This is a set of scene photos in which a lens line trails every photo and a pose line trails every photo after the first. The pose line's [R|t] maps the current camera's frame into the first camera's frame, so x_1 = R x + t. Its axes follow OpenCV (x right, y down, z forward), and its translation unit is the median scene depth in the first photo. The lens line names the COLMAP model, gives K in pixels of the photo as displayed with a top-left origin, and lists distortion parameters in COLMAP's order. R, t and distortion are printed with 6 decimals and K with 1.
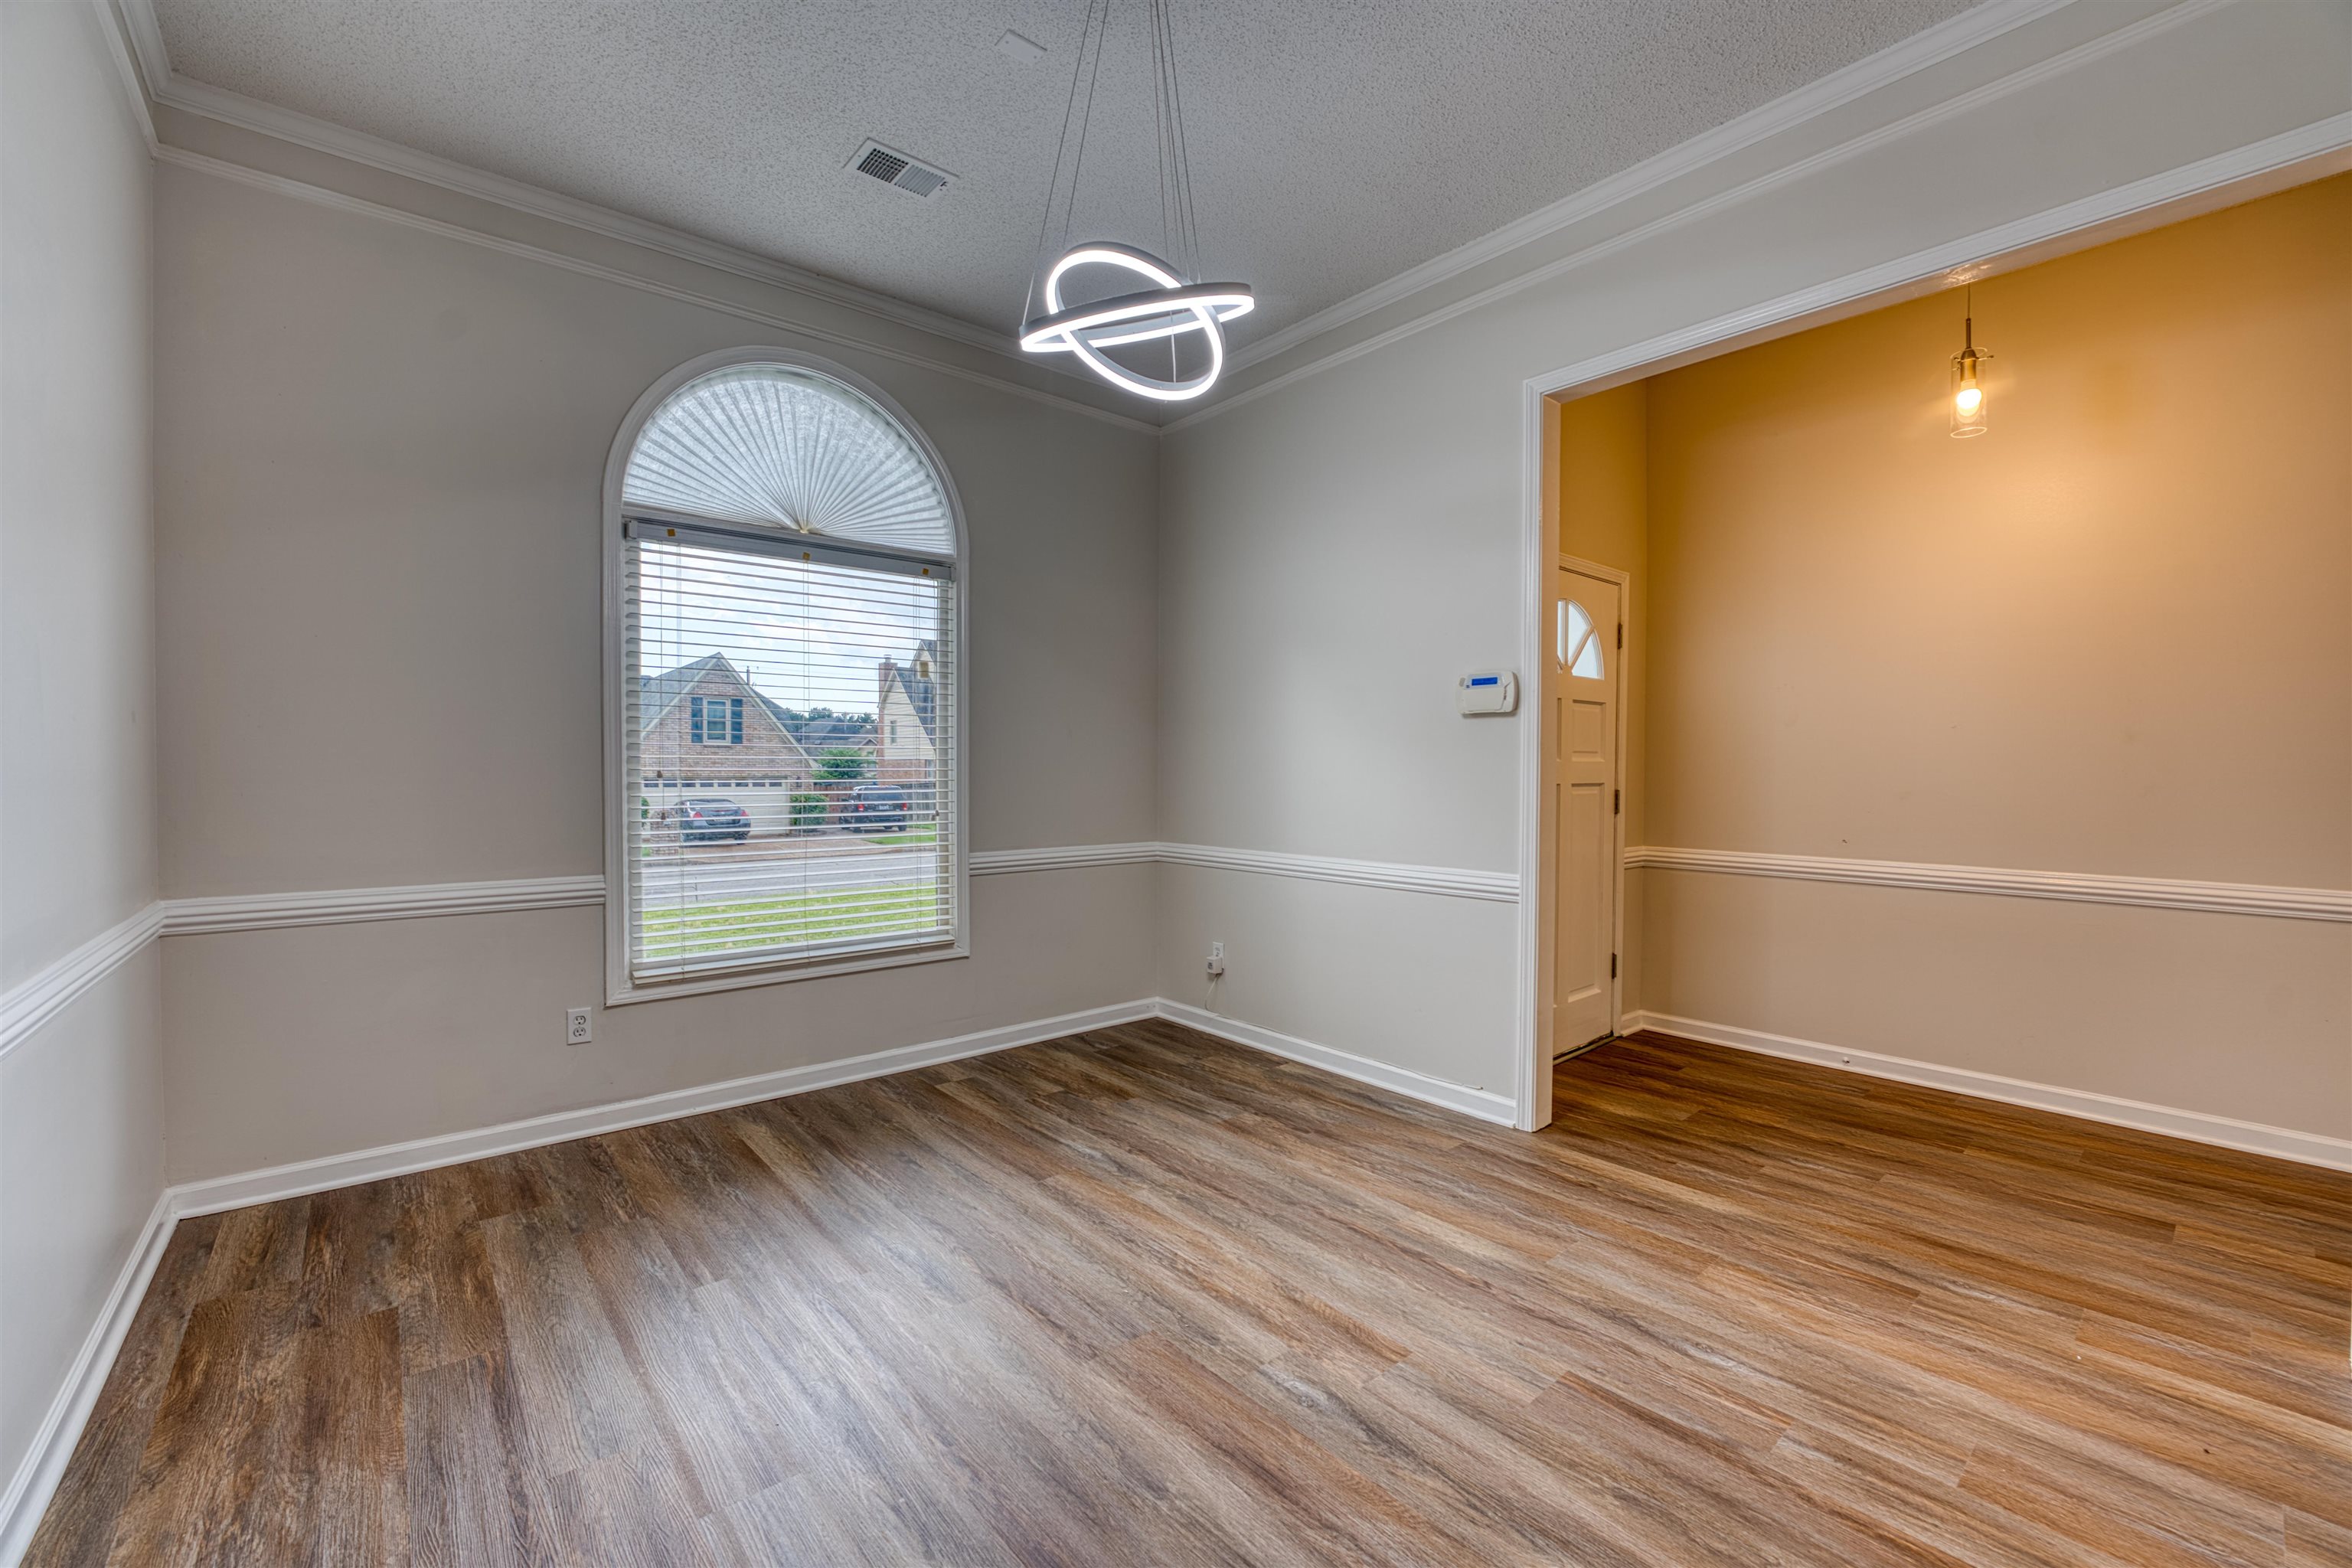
lens RADIAL K [[956.1, 0, 1170.8], [0, 956.1, 789.2], [0, 0, 1]] dist [-0.028693, 0.002771]
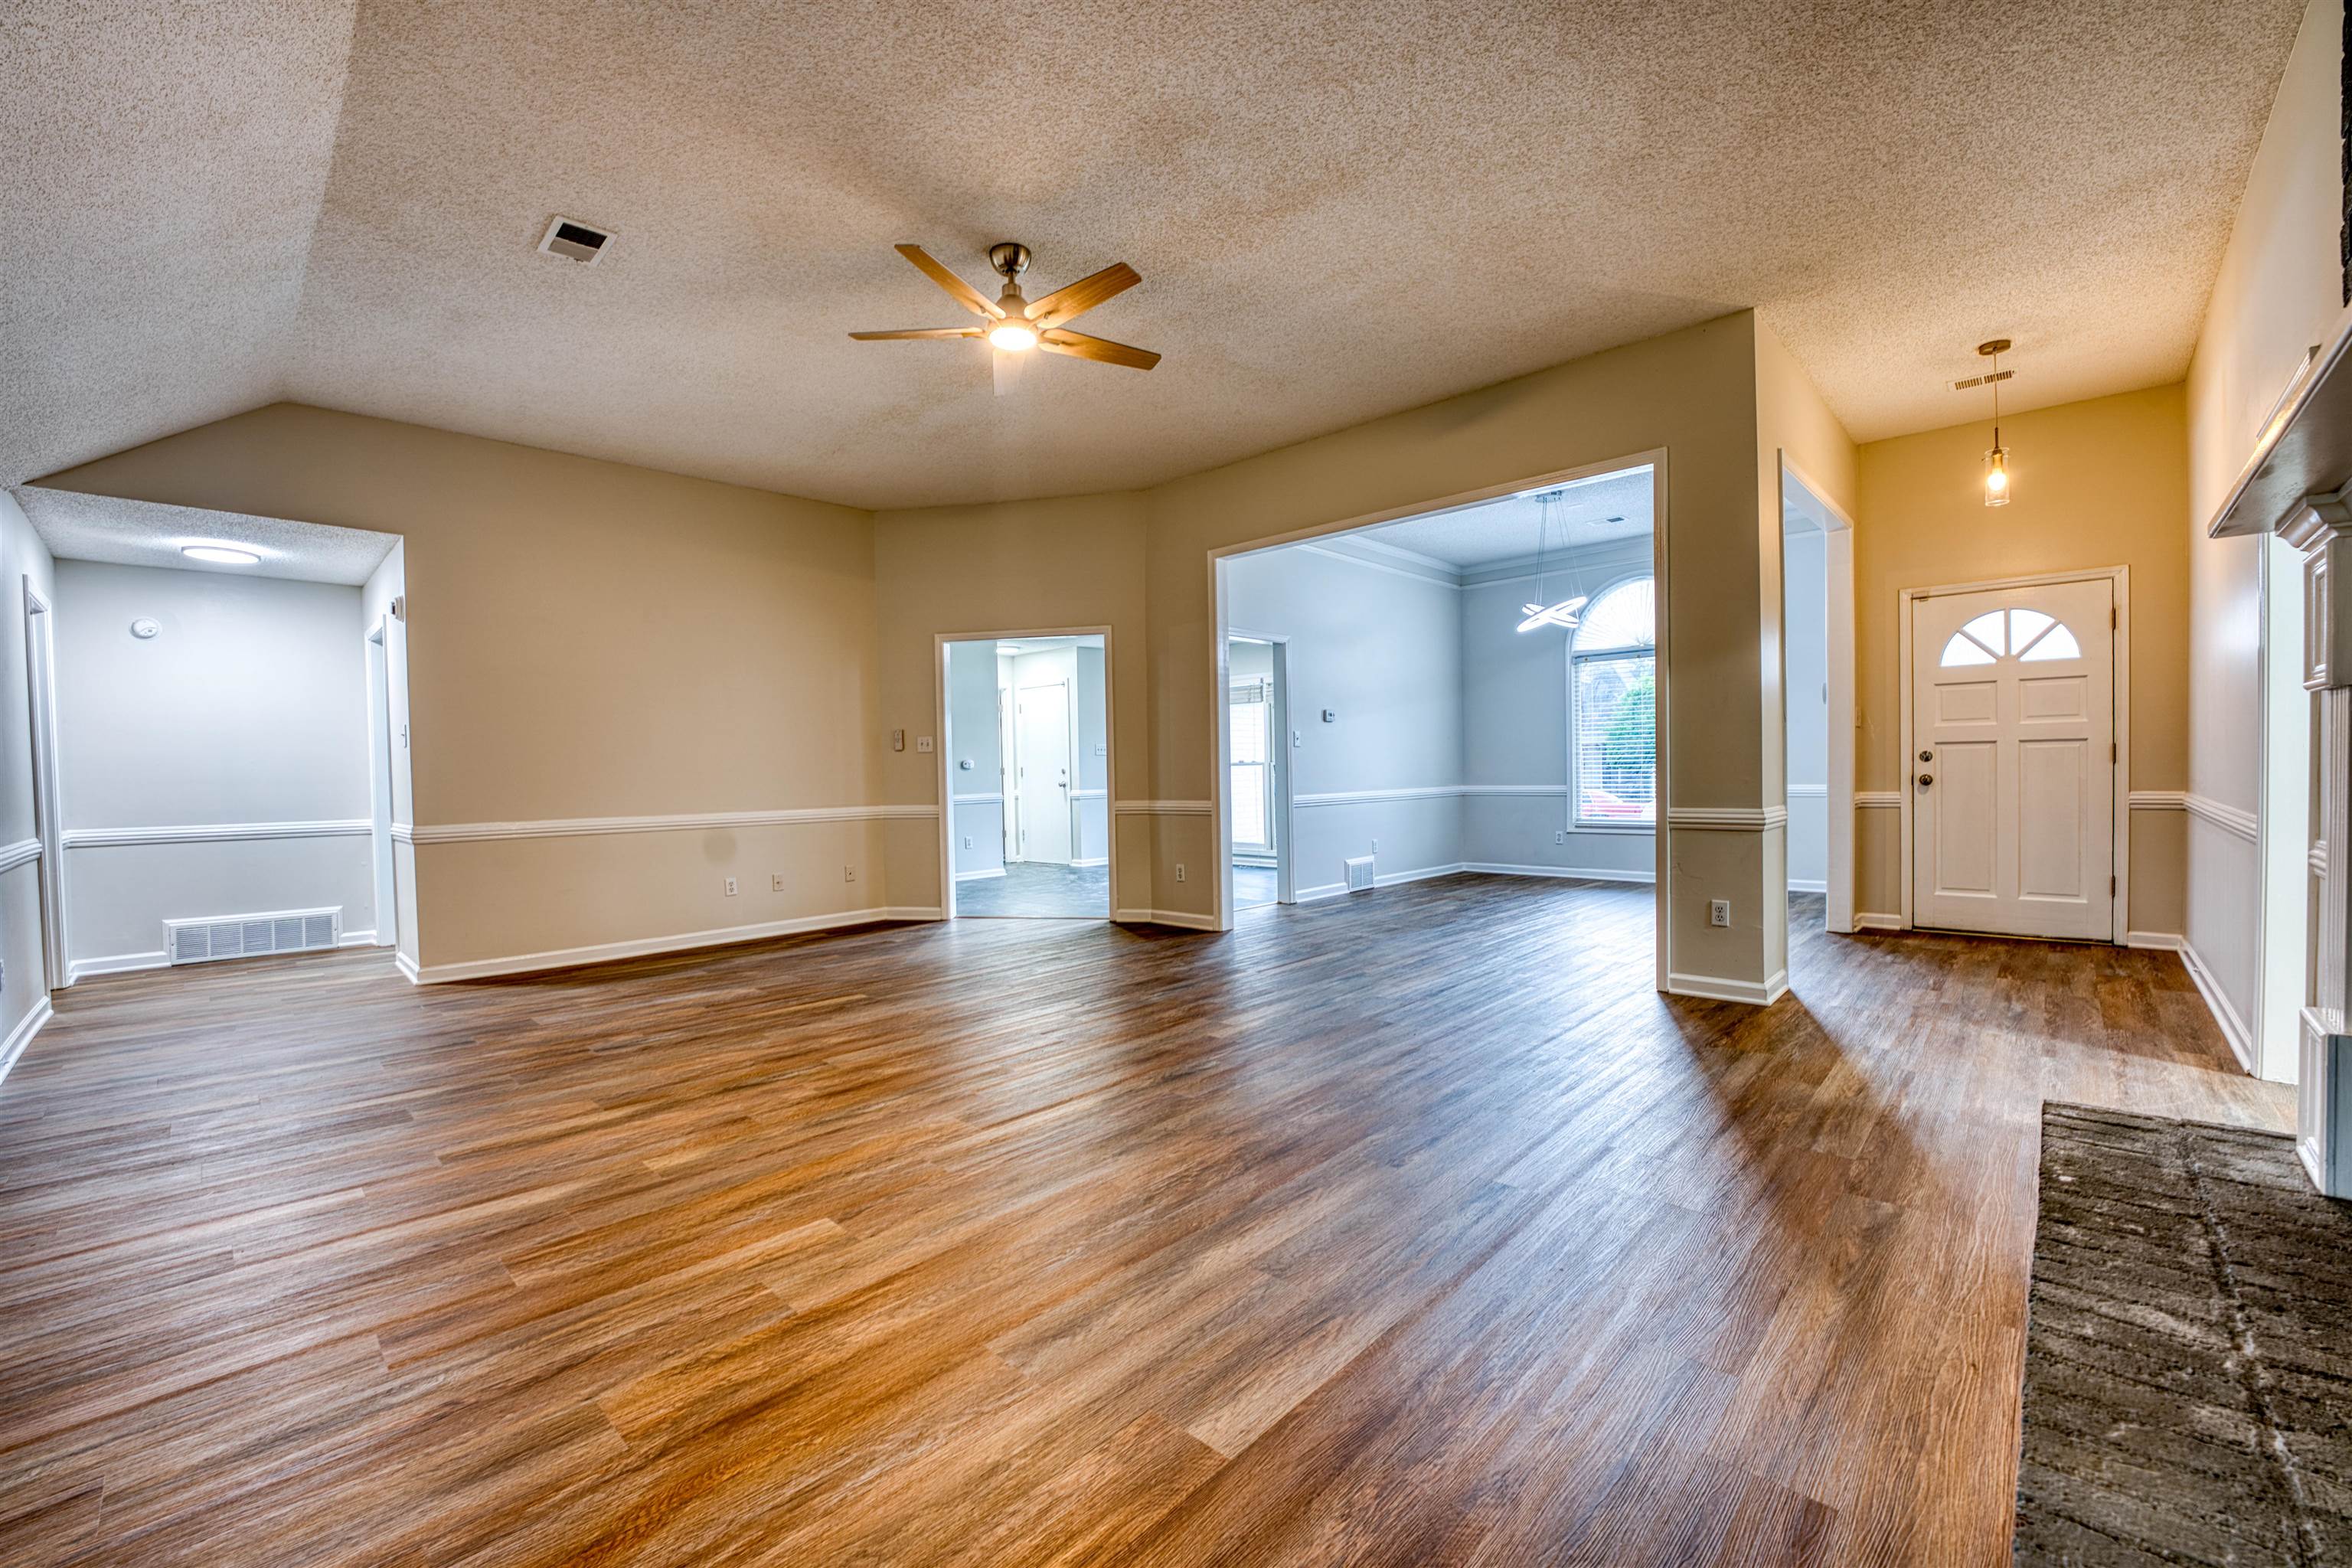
lens RADIAL K [[956.1, 0, 1170.8], [0, 956.1, 789.2], [0, 0, 1]] dist [-0.028693, 0.002771]
pose [[0.104842, 0.016828, -0.994346, 2.278747], [-0.003762, 0.999856, 0.016524, 0.059928], [0.994482, 0.002008, 0.104891, -0.500271]]
